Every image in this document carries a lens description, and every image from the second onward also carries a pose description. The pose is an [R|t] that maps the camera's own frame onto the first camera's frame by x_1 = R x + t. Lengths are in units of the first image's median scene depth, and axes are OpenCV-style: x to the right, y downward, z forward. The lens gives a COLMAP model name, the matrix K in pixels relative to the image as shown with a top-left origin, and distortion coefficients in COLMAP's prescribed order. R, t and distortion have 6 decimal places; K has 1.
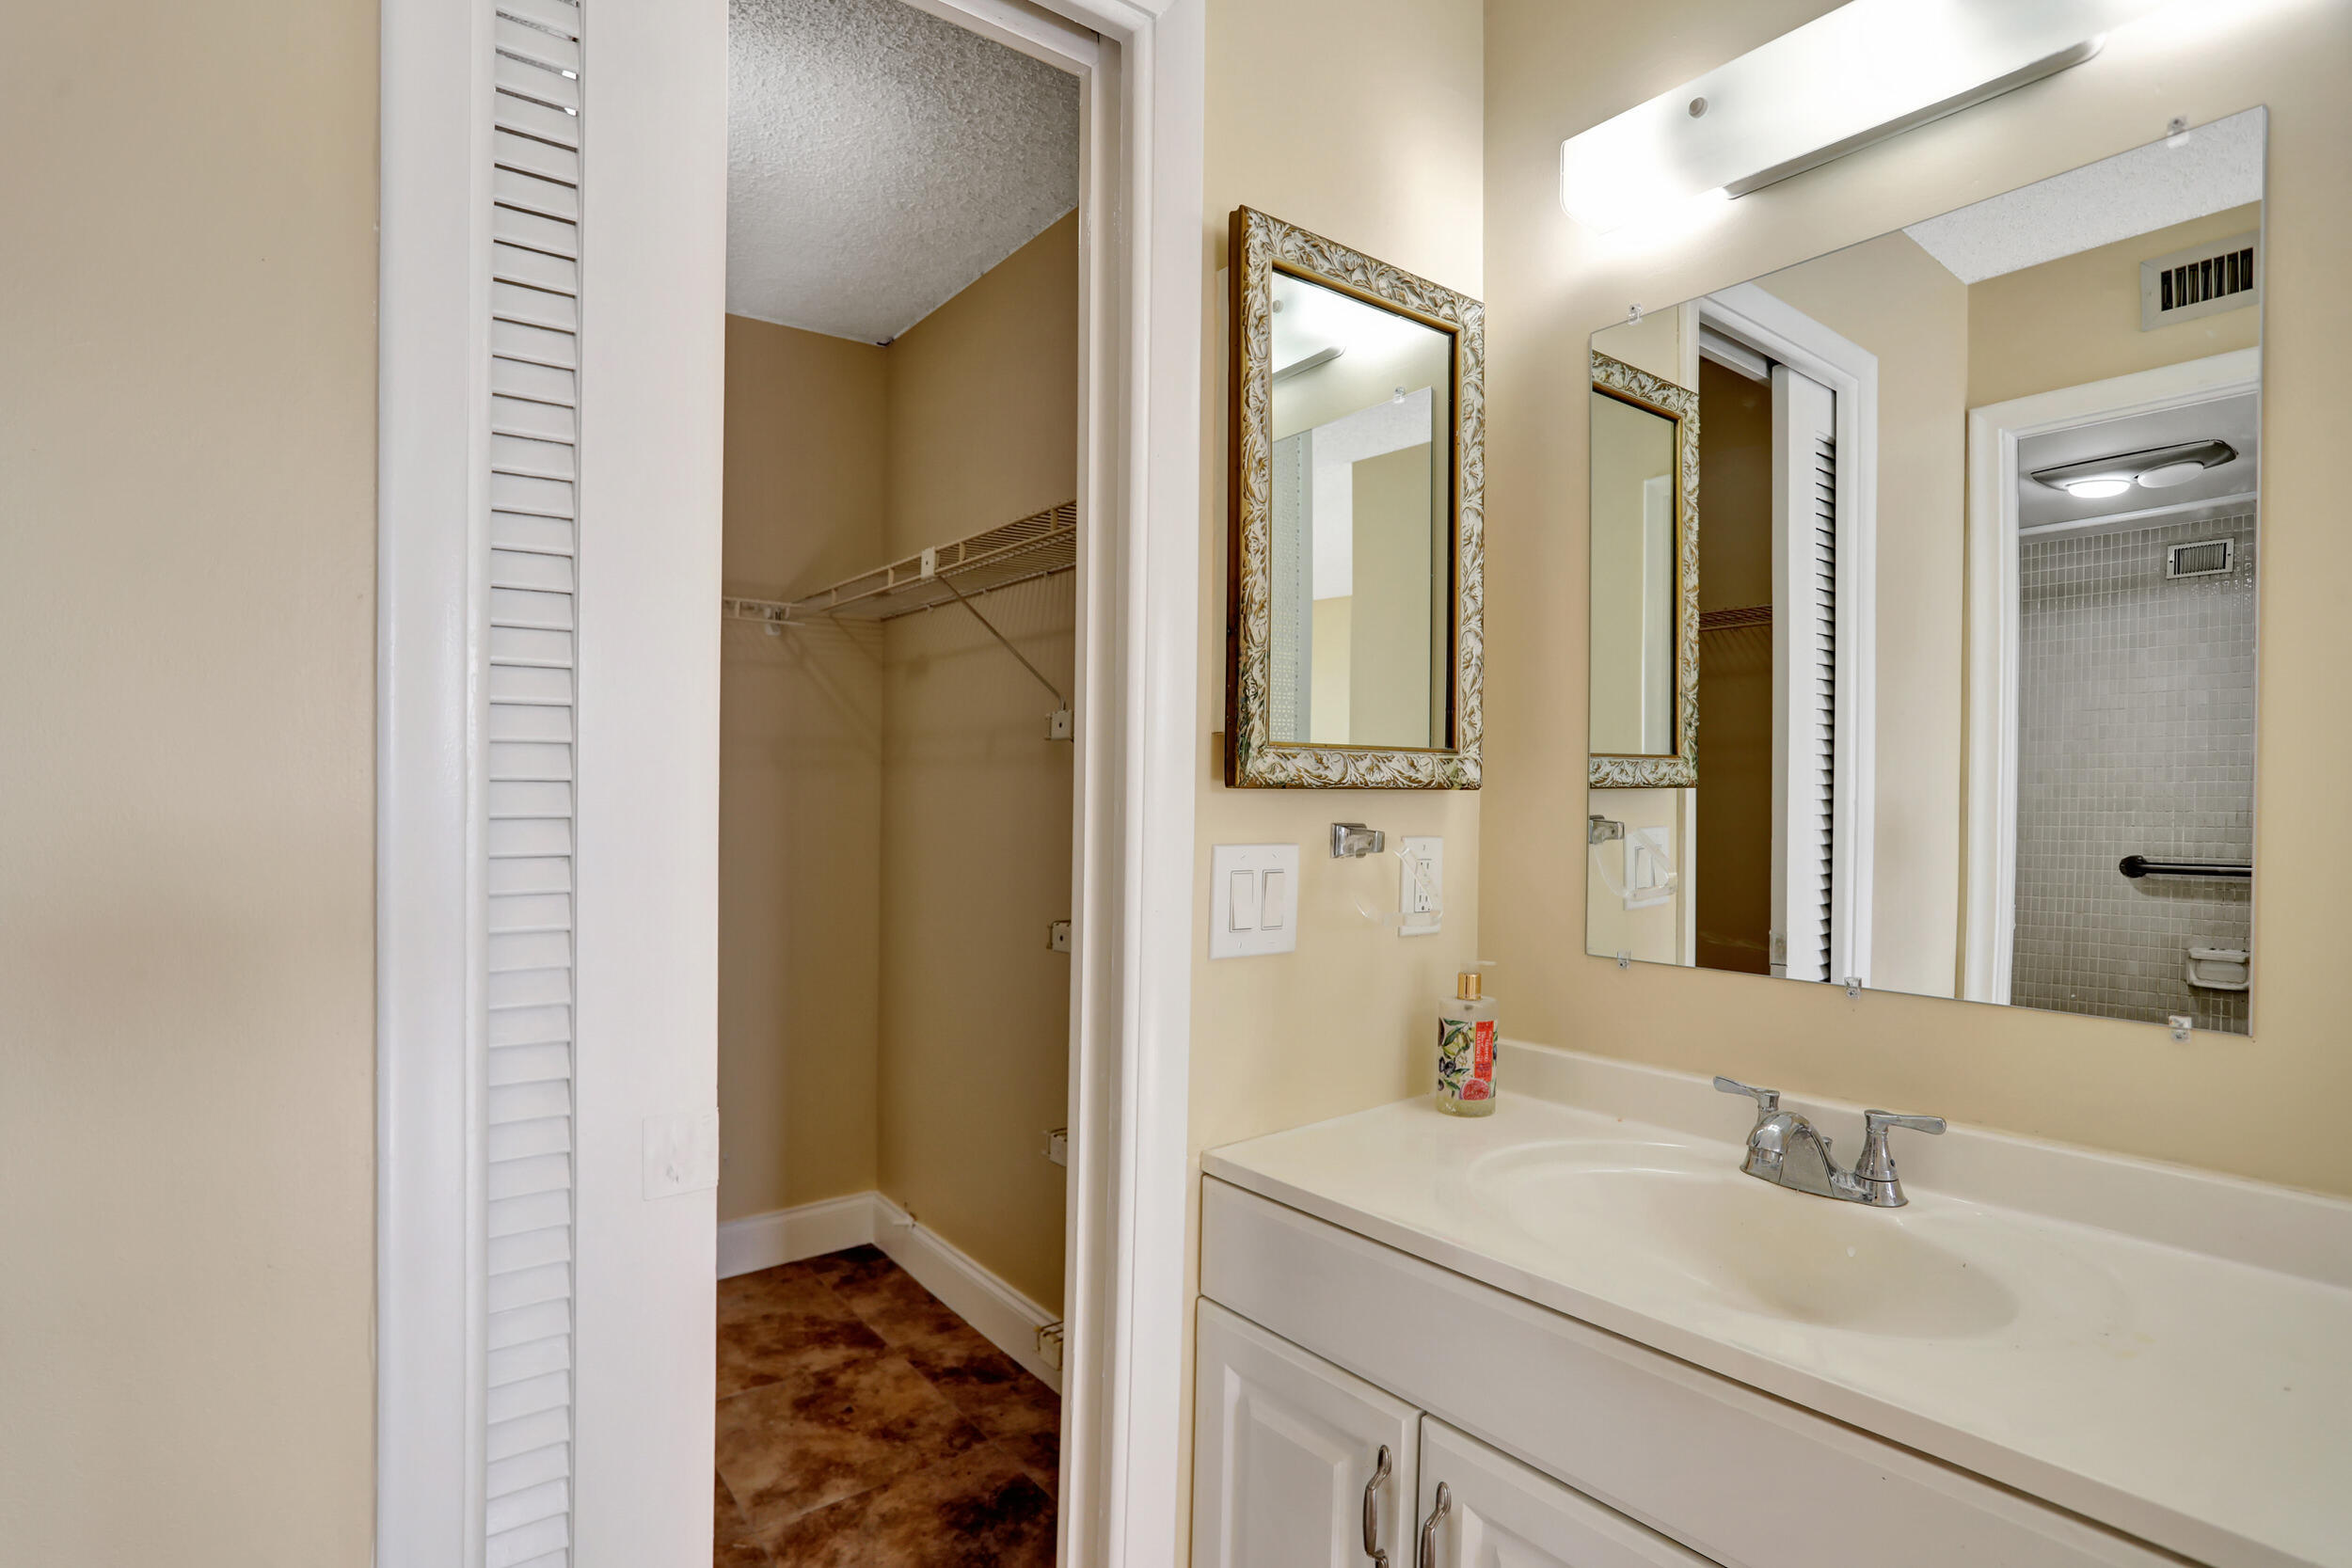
lens RADIAL K [[1162.4, 0, 1225.1], [0, 1162.4, 803.3], [0, 0, 1]] dist [-0.054185, 0.022968]
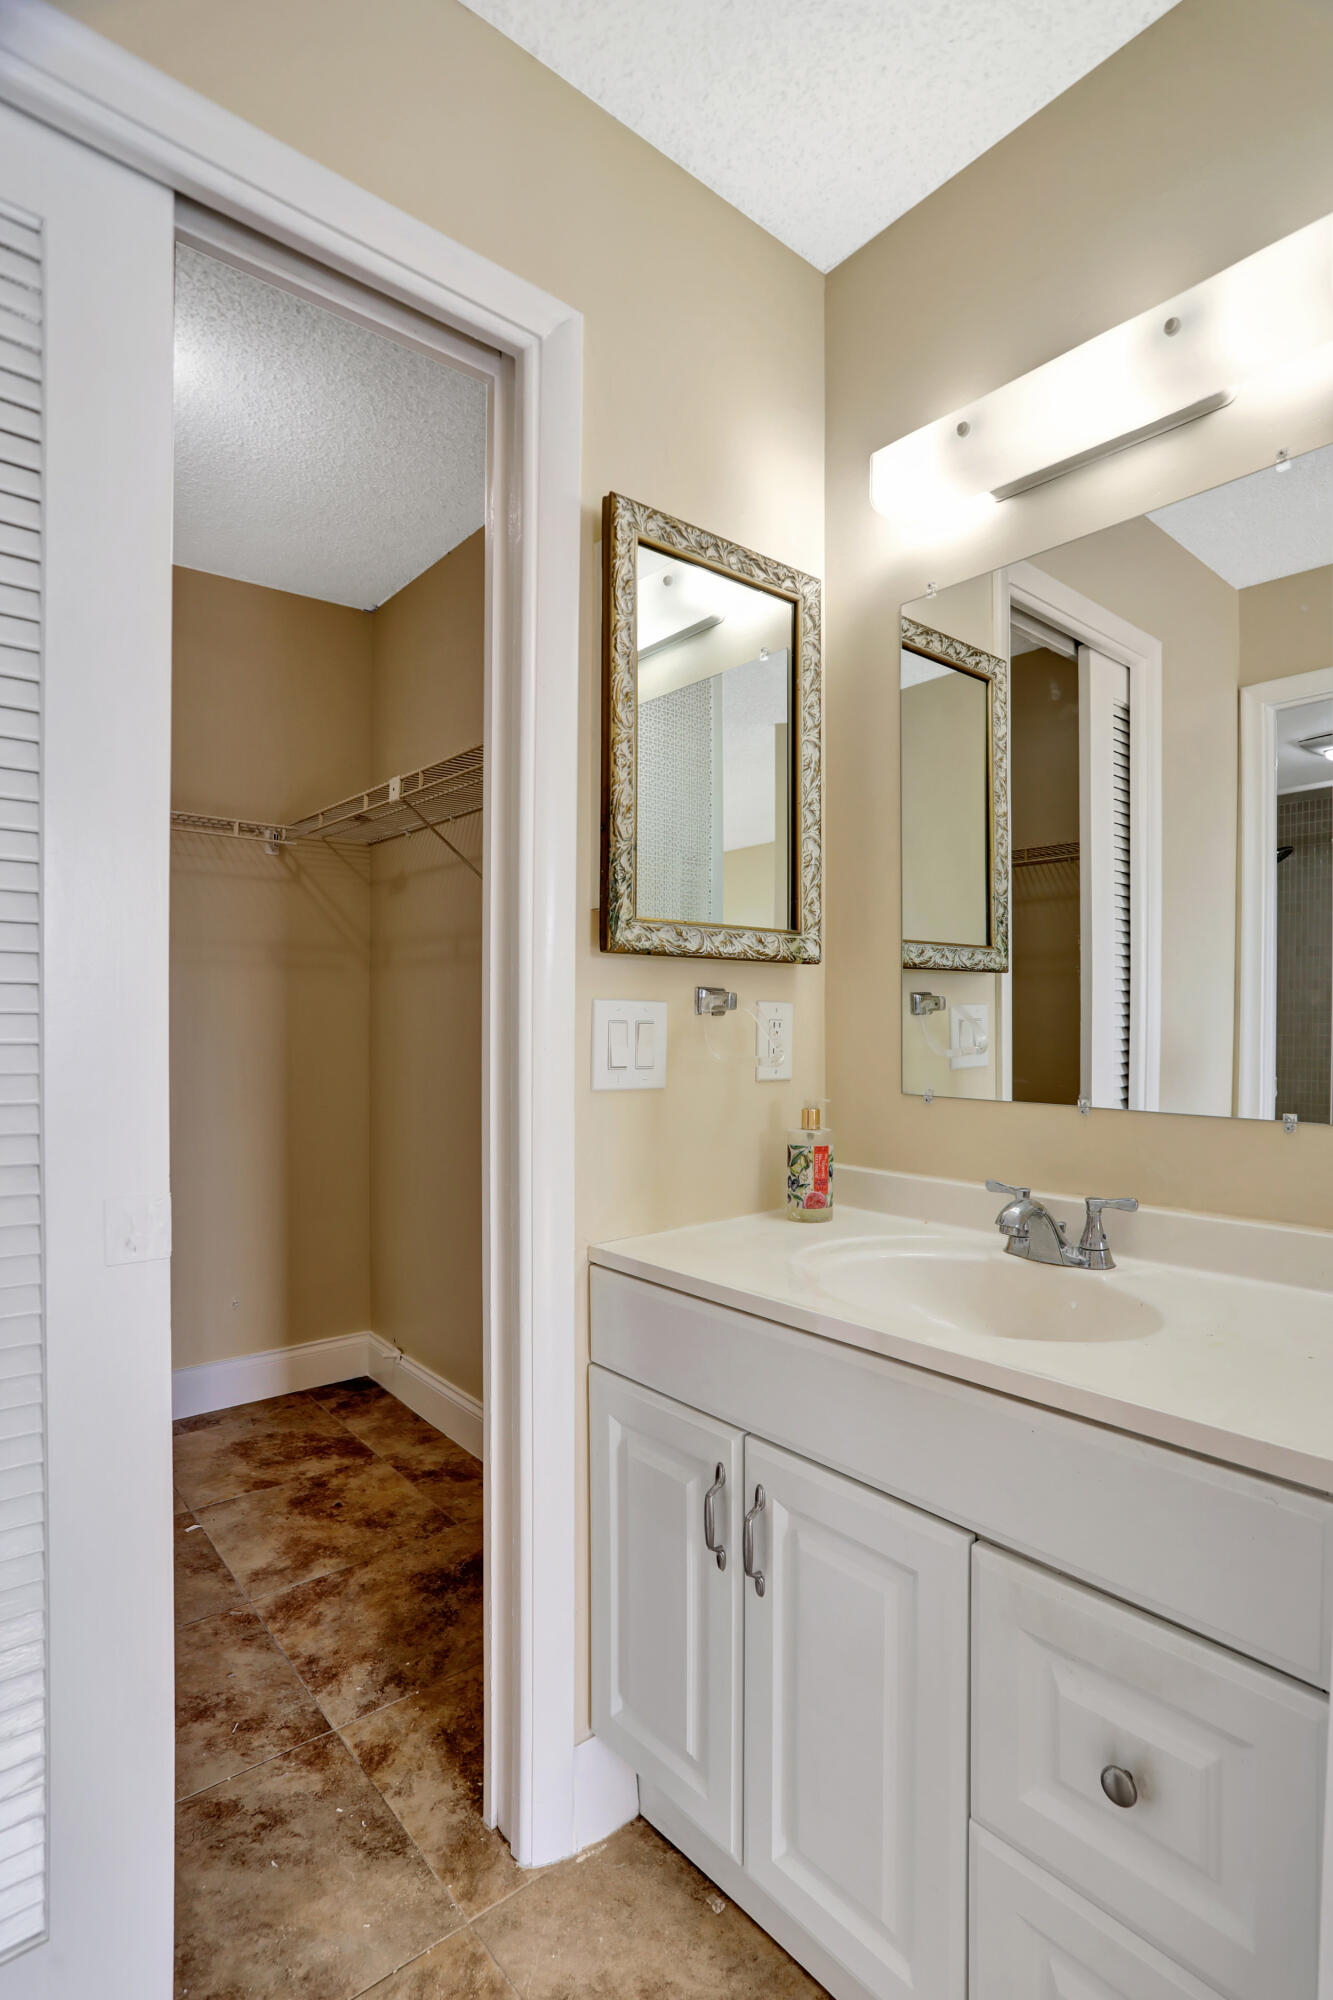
lens RADIAL K [[988.6, 0, 793.1], [0, 988.6, 1037.0], [0, 0, 1]] dist [-0.054185, 0.022968]
pose [[0.996299, 0.000356, 0.085949, 0.099570], [-0.001167, 0.999955, 0.009389, 0.058038], [-0.085942, -0.009455, 0.996255, -0.076236]]
